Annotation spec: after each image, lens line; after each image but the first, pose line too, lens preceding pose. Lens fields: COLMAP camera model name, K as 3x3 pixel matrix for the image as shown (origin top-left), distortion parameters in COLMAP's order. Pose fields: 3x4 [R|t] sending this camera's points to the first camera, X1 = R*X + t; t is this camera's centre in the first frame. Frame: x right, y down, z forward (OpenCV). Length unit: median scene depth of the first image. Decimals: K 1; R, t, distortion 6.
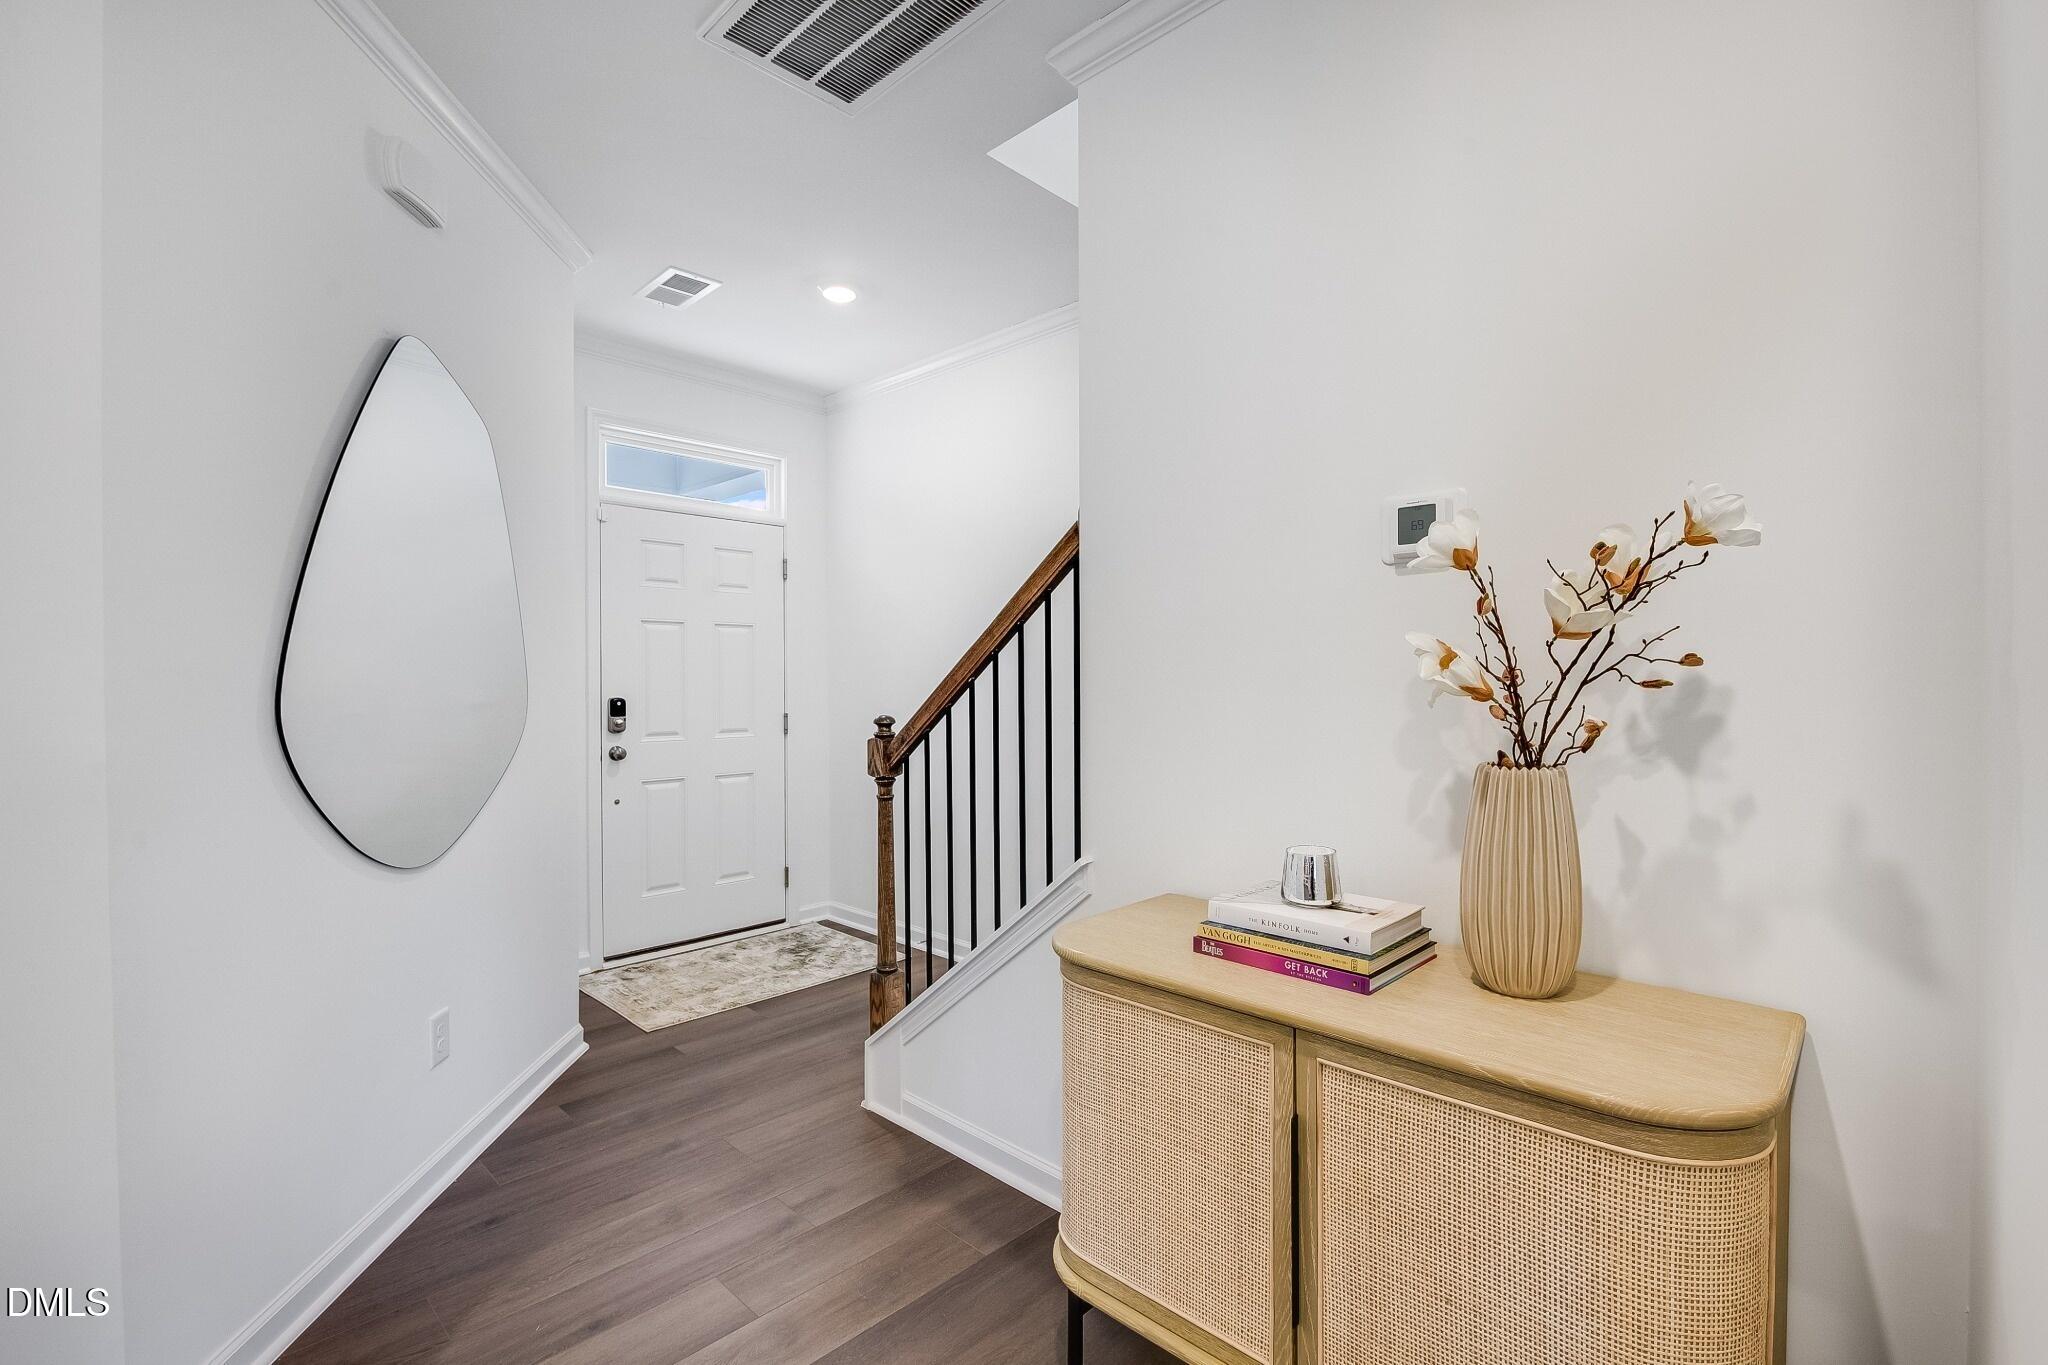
lens RADIAL K [[905.0, 0, 1024.0], [0, 905.0, 682.5], [0, 0, 1]] dist [0.000146, 0.000044]
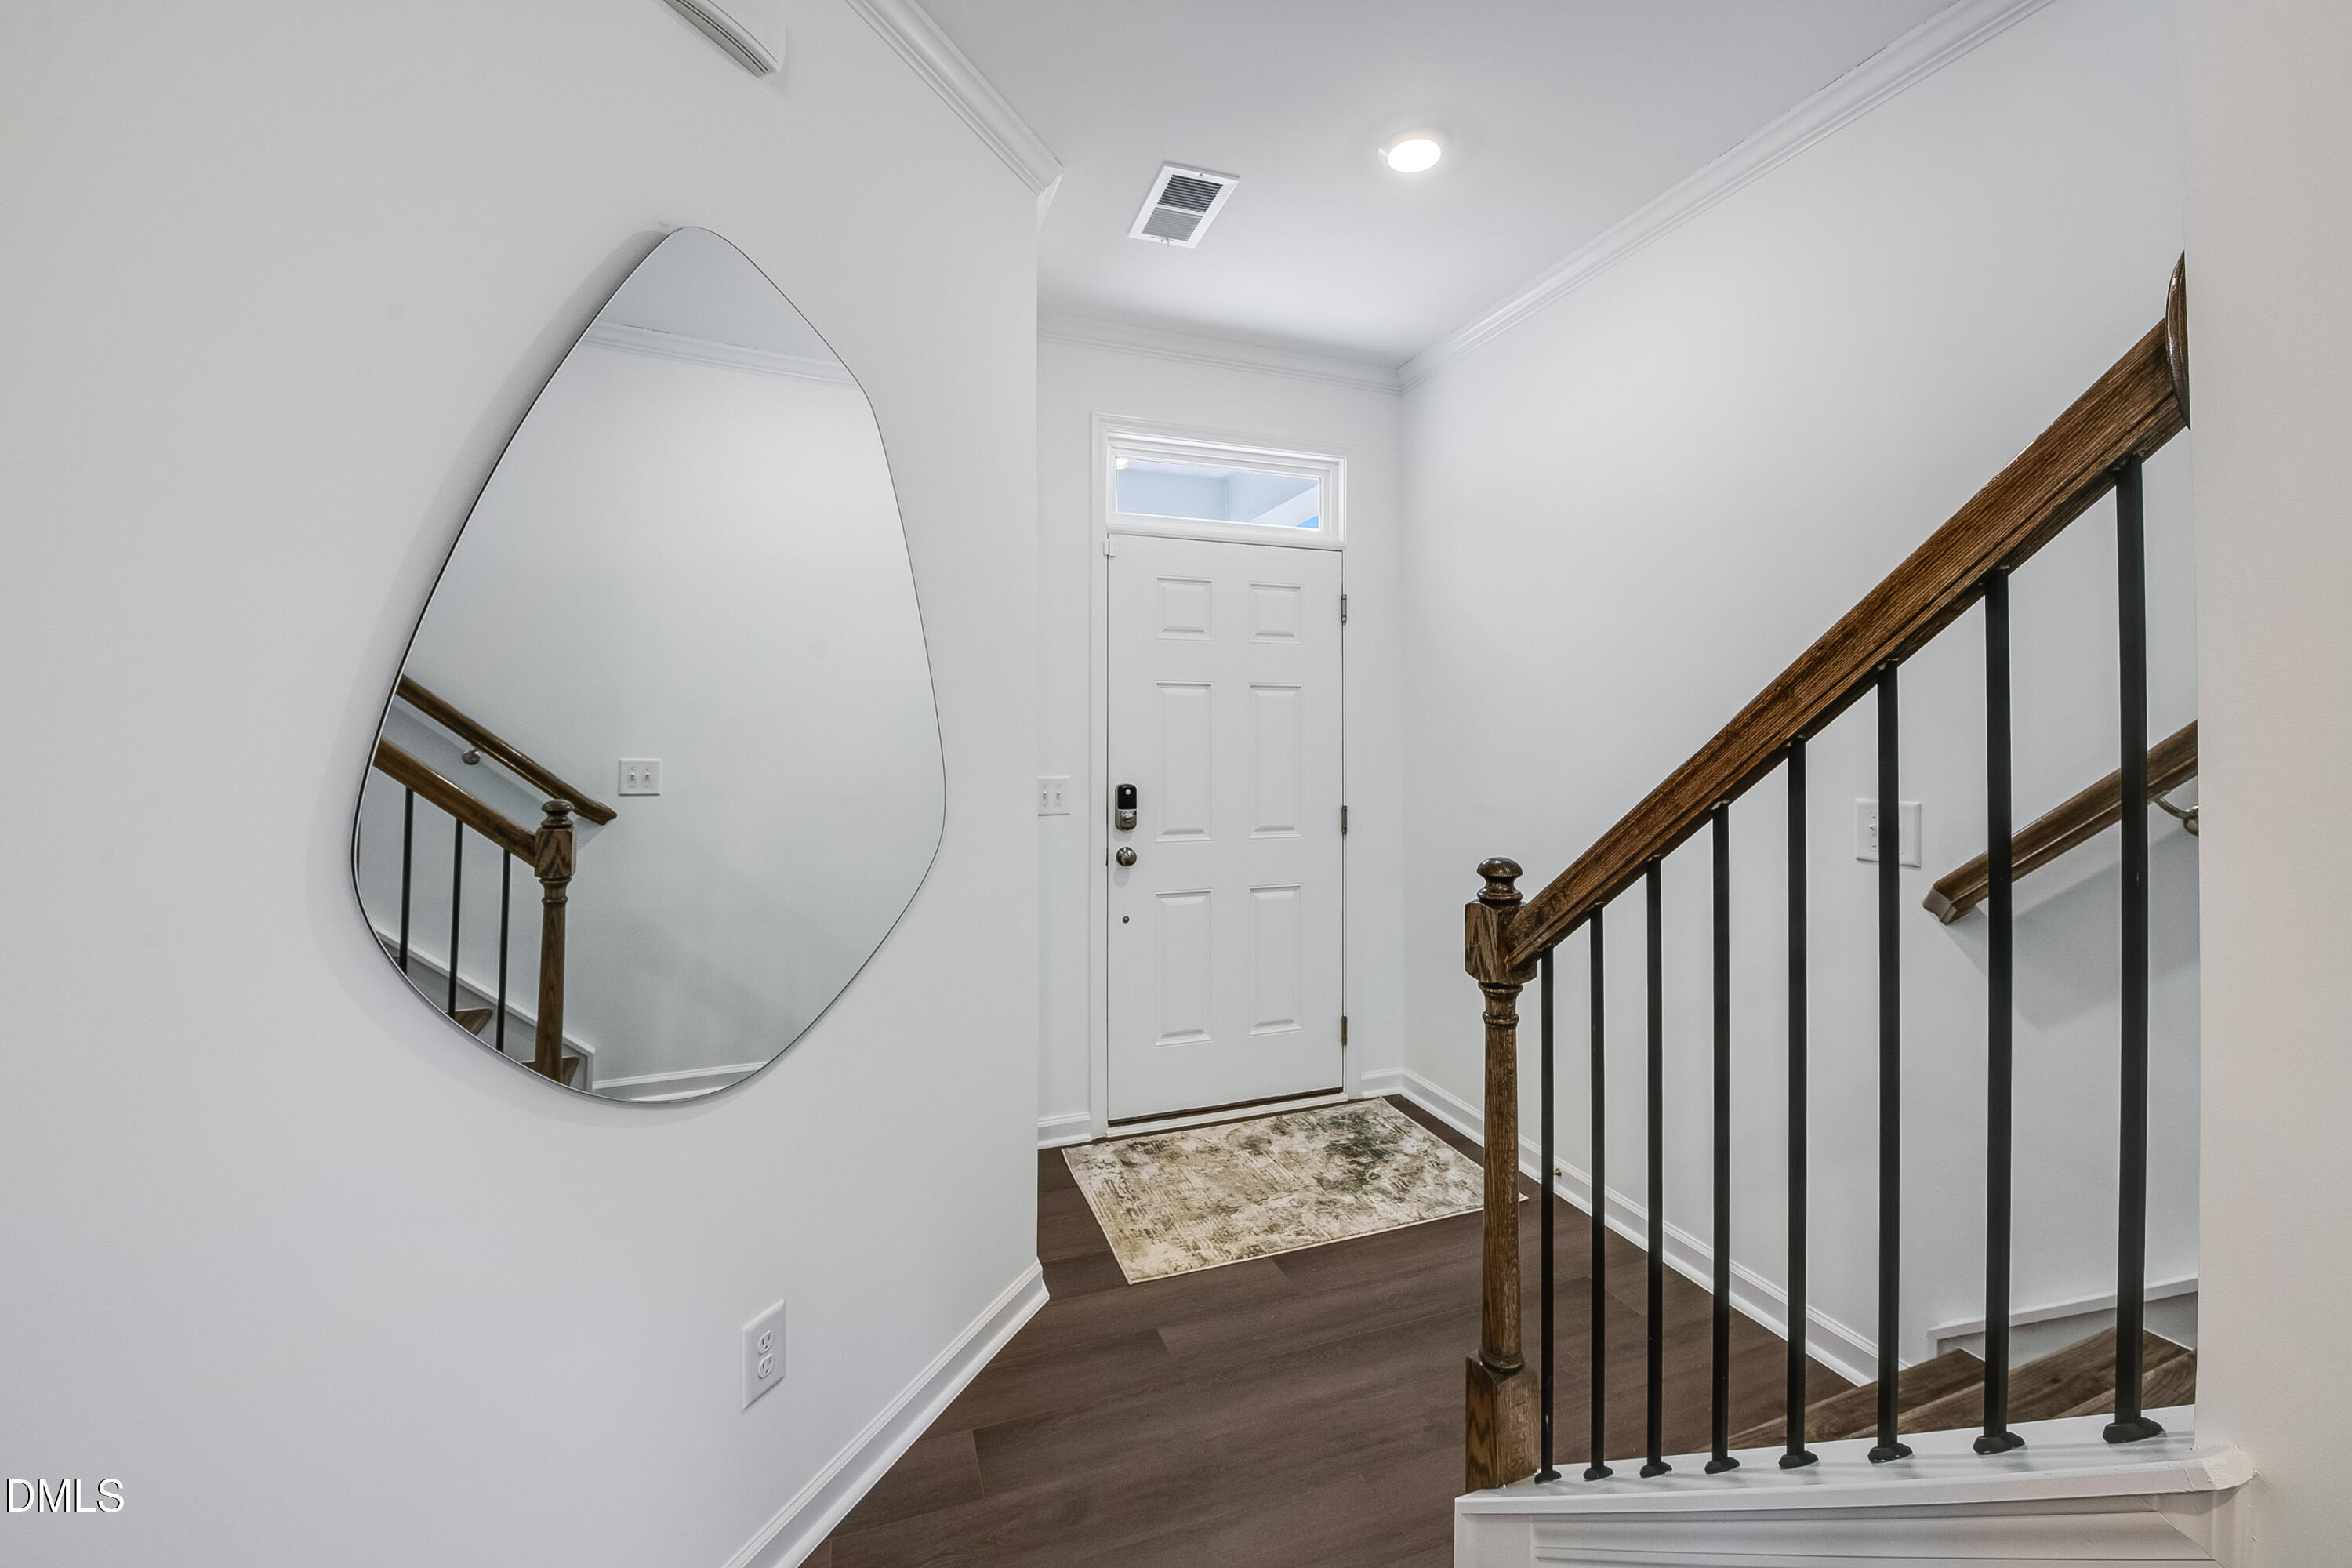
lens RADIAL K [[933.1, 0, 1189.6], [0, 933.1, 735.7], [0, 0, 1]] dist [-0.020841, -0.000108]
pose [[0.901456, 0.000030, -0.432870, -0.061436], [-0.003863, 0.999961, -0.007974, -0.019731], [0.432853, 0.008861, 0.901421, 0.328347]]
